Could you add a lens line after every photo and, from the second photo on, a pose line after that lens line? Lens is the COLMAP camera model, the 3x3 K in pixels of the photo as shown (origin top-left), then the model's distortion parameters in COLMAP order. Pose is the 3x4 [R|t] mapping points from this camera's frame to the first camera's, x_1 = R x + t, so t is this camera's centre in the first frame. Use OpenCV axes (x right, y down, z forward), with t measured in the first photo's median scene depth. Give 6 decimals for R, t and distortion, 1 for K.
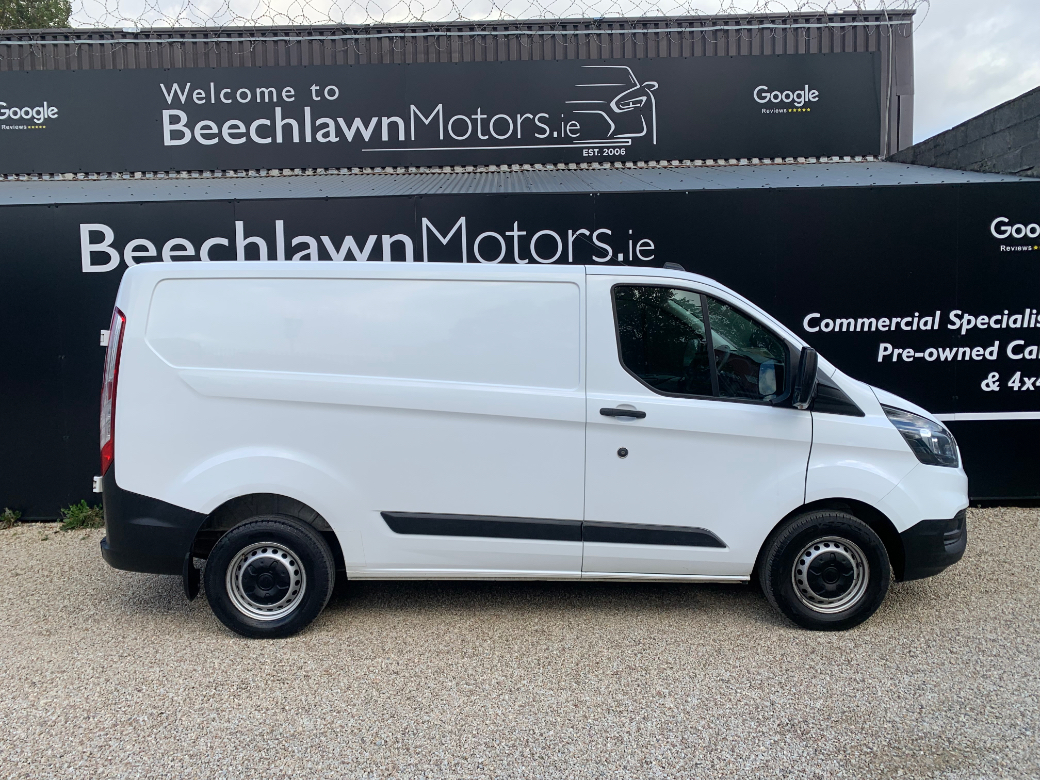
lens RADIAL K [[799.9, 0, 516.8], [0, 799.9, 393.0], [0, 0, 1]] dist [0.033249, -0.026148]
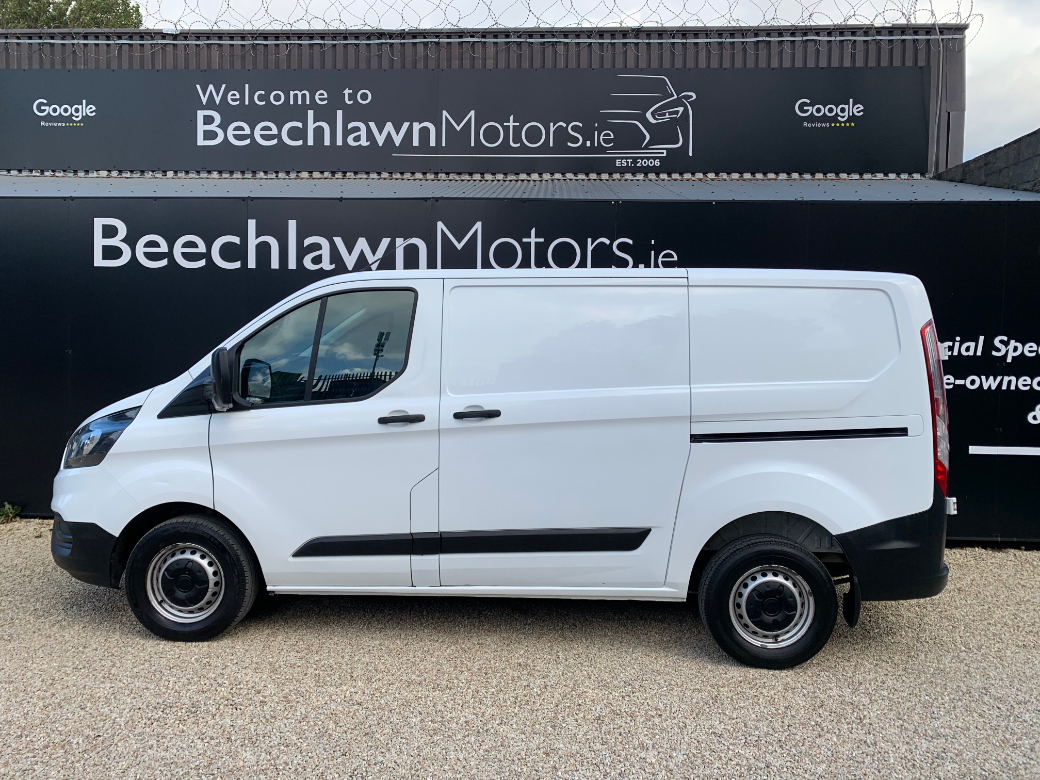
lens RADIAL K [[799.9, 0, 520.8], [0, 799.9, 381.1], [0, 0, 1]] dist [0.033249, -0.026148]
pose [[0.998106, 0.038024, -0.048352, 0.024523], [-0.039487, 0.998779, -0.029677, -0.000506], [0.047164, 0.031530, 0.998389, 0.028320]]
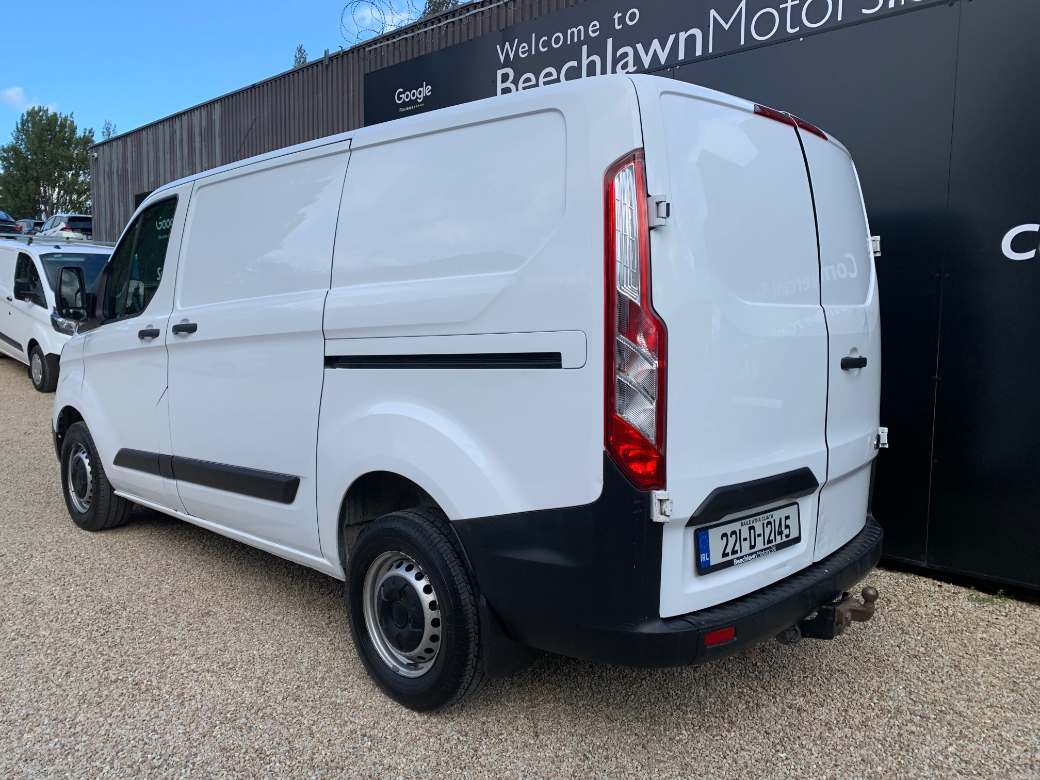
lens RADIAL K [[799.9, 0, 514.2], [0, 799.9, 388.2], [0, 0, 1]] dist [0.033249, -0.026148]
pose [[0.729180, 0.090078, -0.678367, 0.326020], [-0.072081, 0.995894, 0.054761, 0.001571], [0.680515, 0.008967, 0.732680, 0.254984]]
